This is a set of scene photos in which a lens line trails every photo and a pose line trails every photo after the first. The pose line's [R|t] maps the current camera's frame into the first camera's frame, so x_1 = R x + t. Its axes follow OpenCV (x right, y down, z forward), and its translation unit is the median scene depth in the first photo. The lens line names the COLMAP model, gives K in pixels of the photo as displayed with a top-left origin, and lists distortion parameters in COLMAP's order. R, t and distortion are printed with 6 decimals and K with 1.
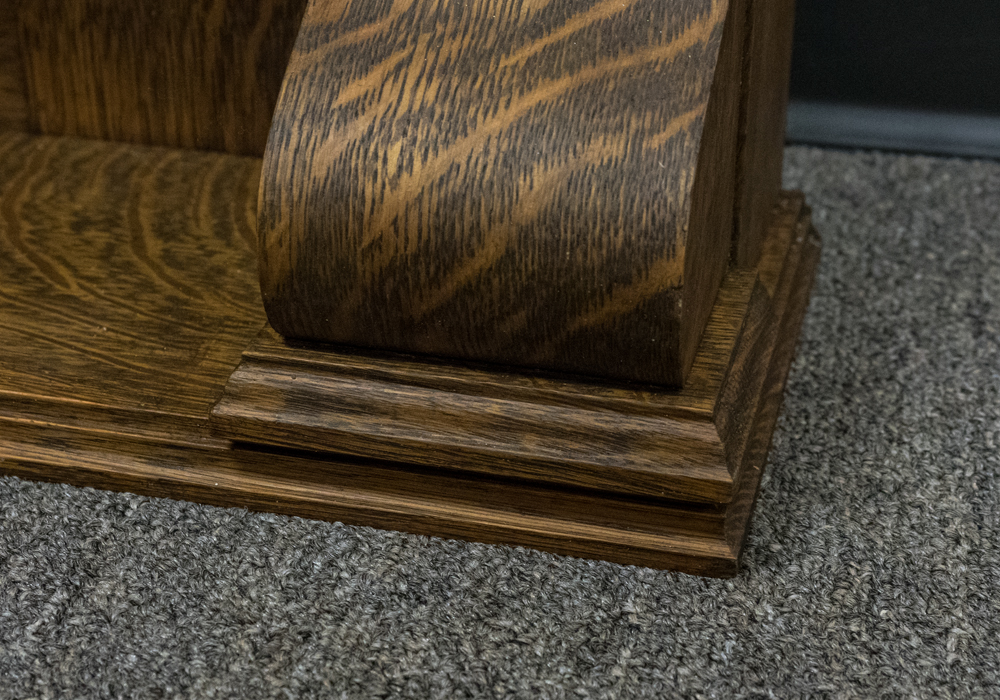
lens RADIAL K [[1952.9, 0, 500.0], [0, 1952.9, 350.0], [0, 0, 1]] dist [0.058998, -0.123306]
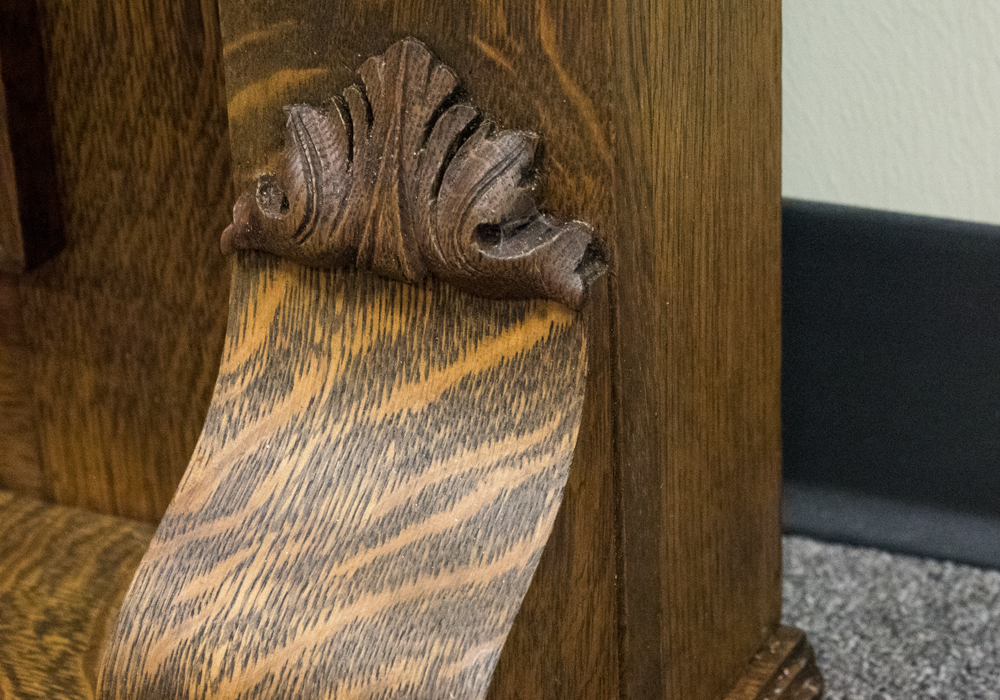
lens RADIAL K [[2386.7, 0, 500.0], [0, 2386.7, 350.0], [0, 0, 1]] dist [0.030414, 0.336669]
pose [[0.985886, 0.046311, -0.160883, 0.286663], [-0.061050, 0.994256, -0.087911, -0.158617], [0.155888, 0.096492, 0.983051, -0.236344]]
